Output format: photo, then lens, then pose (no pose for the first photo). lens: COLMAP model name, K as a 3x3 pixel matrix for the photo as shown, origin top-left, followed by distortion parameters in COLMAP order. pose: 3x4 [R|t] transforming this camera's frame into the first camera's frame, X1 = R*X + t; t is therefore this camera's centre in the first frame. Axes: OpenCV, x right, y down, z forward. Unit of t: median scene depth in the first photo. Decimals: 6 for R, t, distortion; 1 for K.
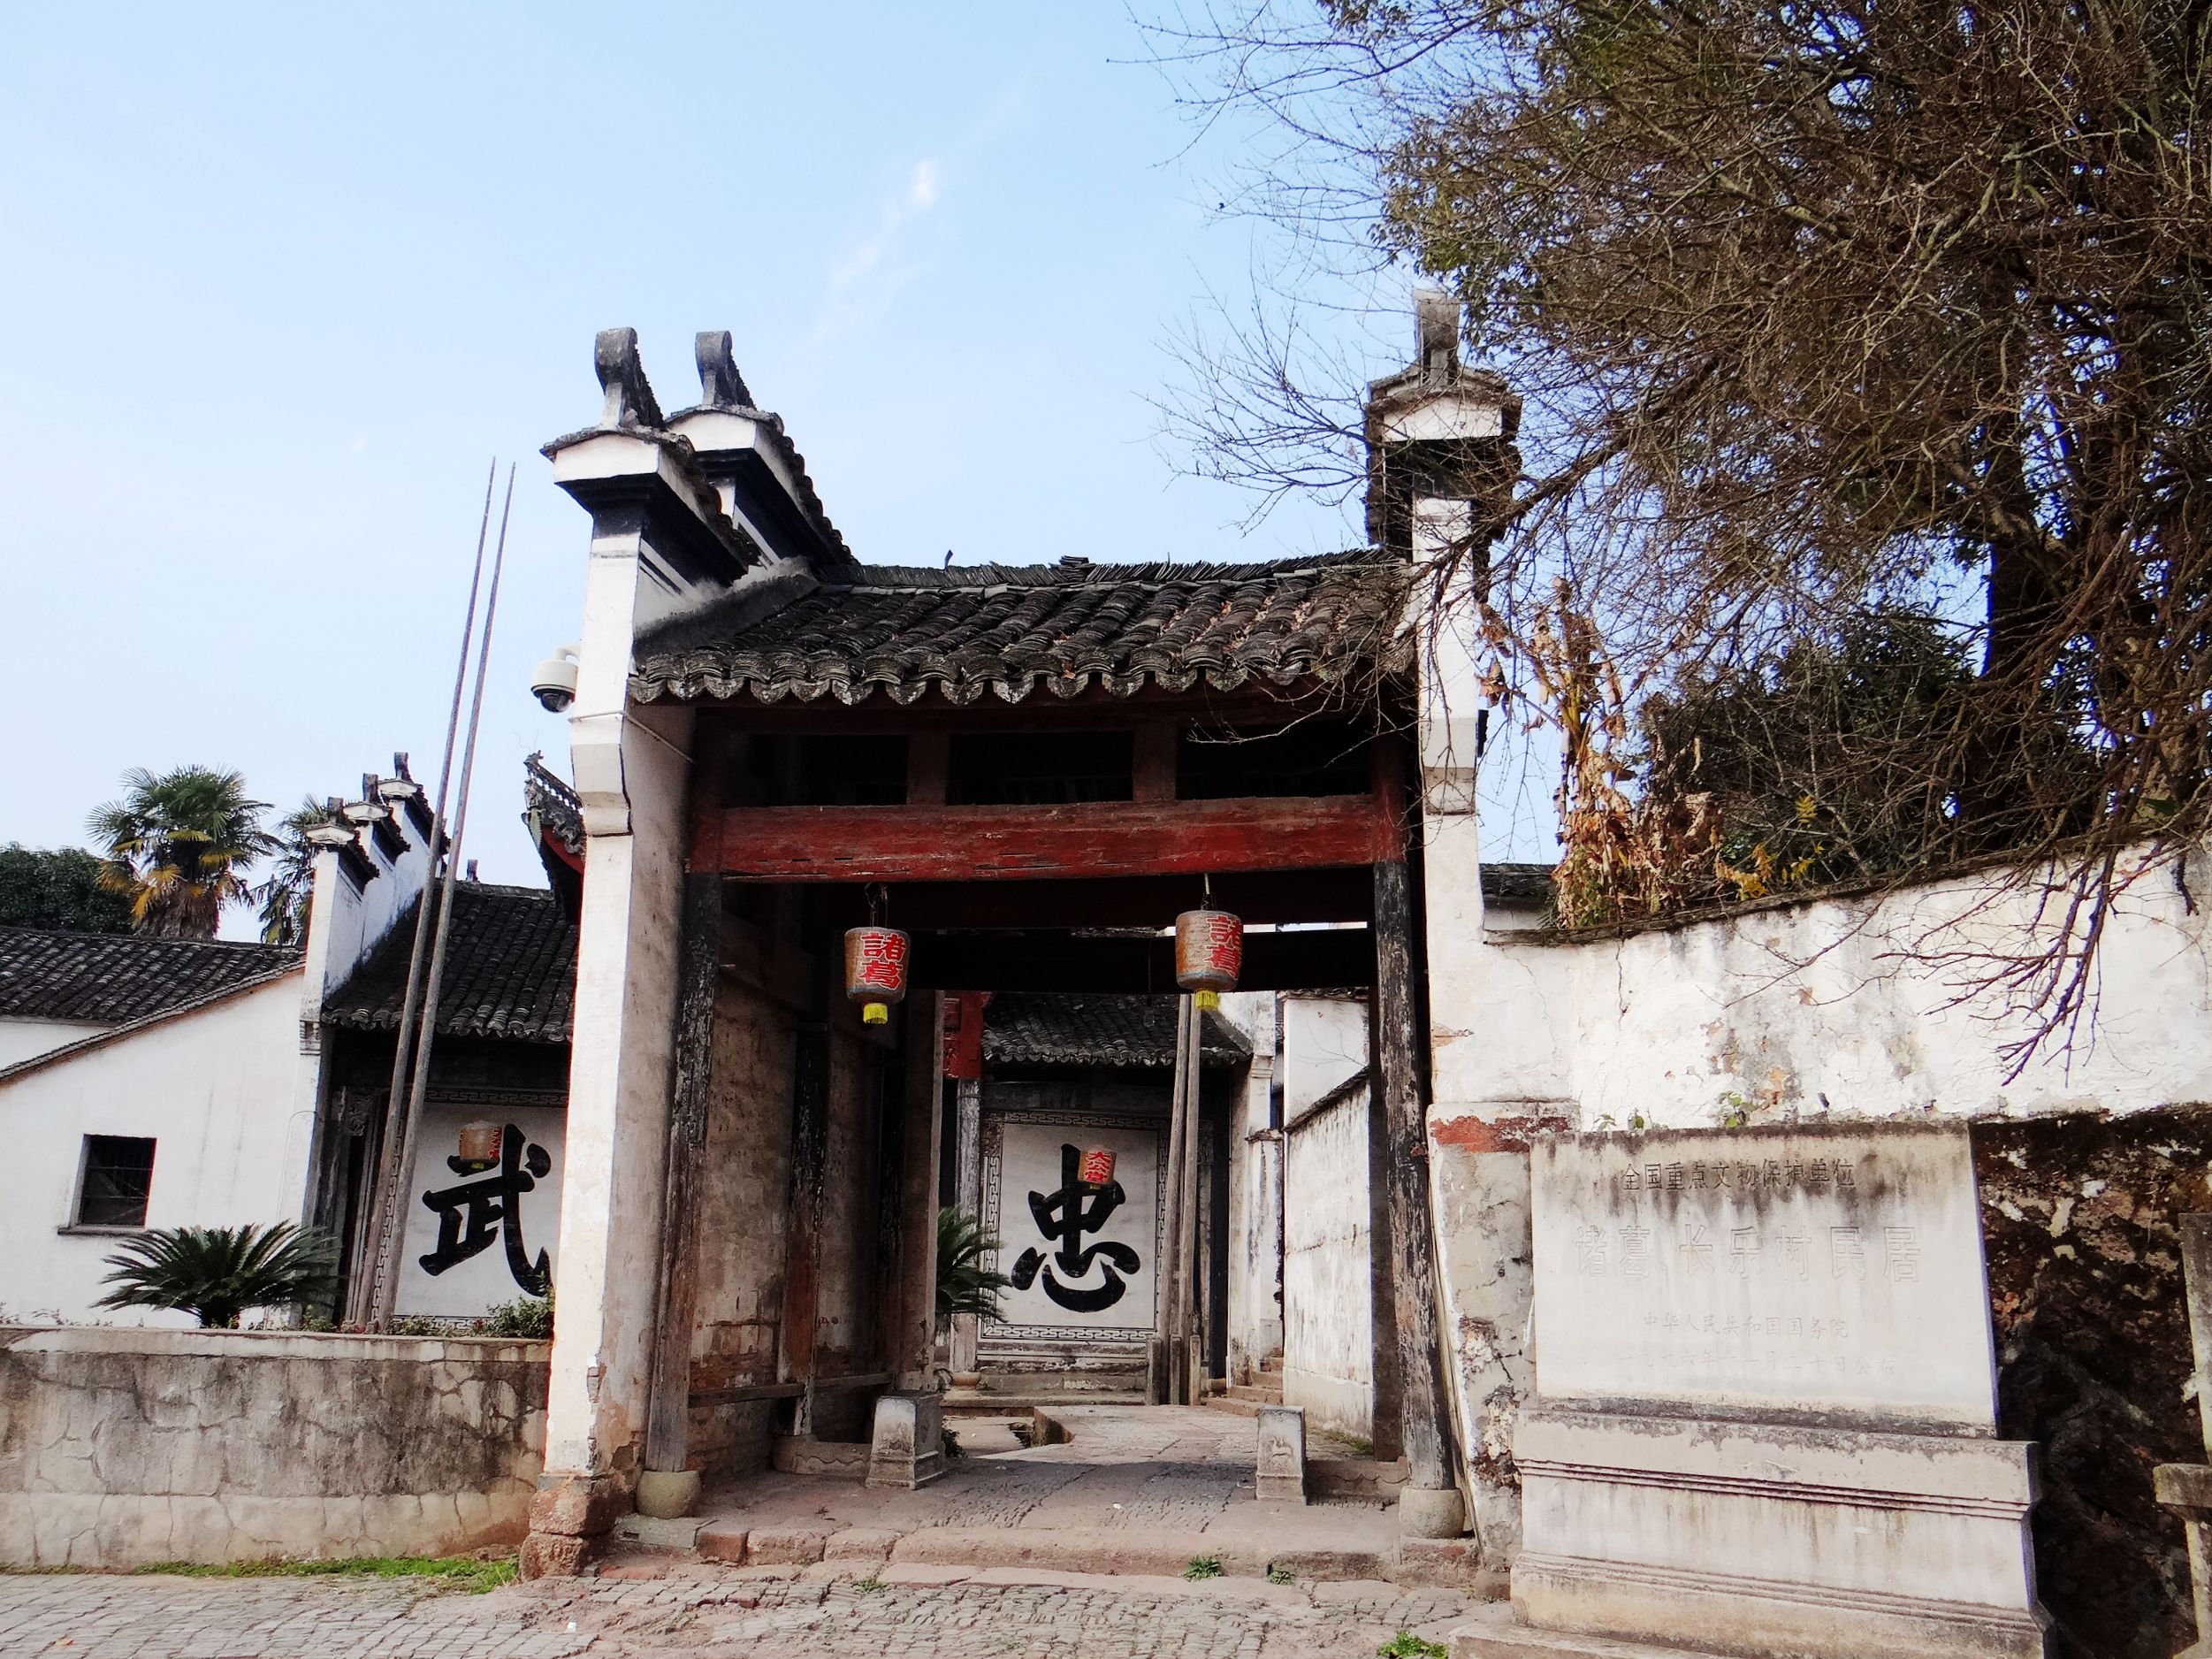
lens RADIAL K [[1734.3, 0, 1113.0], [0, 1734.3, 826.9], [0, 0, 1]] dist [-0.016891, -0.006698]
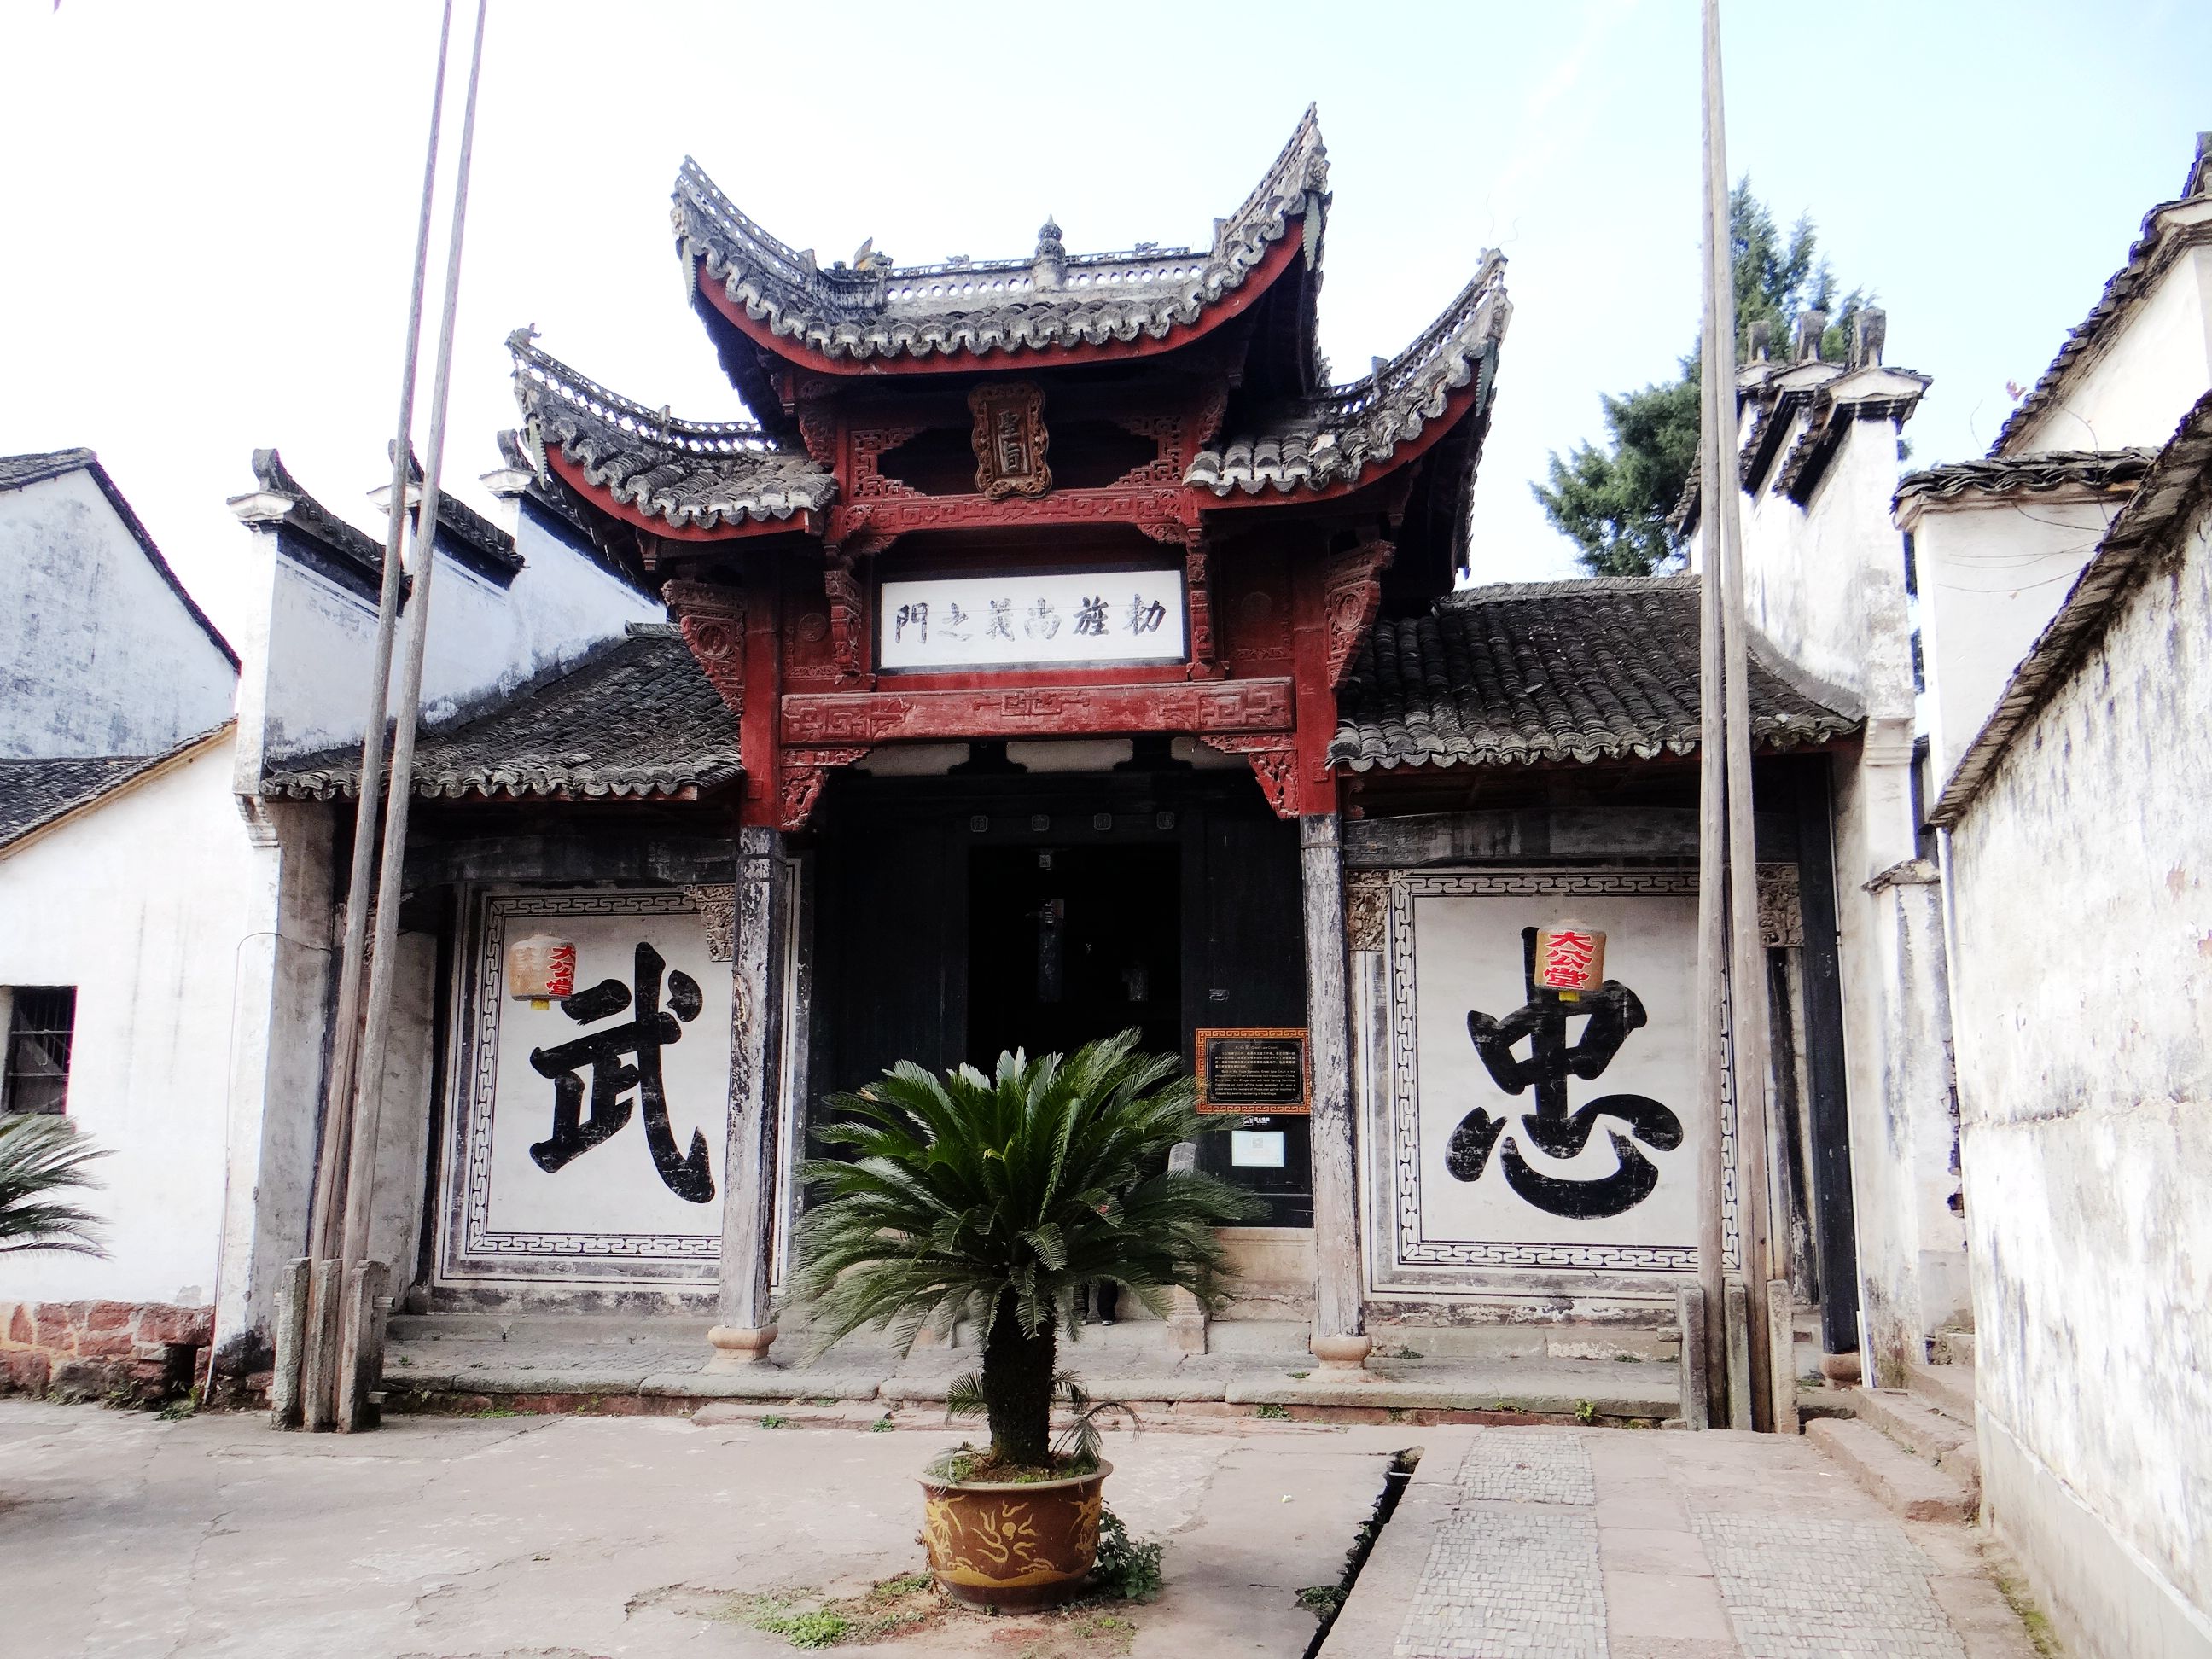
lens RADIAL K [[1734.1, 0, 1096.8], [0, 1734.1, 825.0], [0, 0, 1]] dist [-0.016891, -0.006698]
pose [[0.931217, -0.078868, -0.355830, 0.049099], [0.110045, 0.991583, 0.068211, 0.103325], [0.347456, -0.102676, 0.932058, 0.459960]]
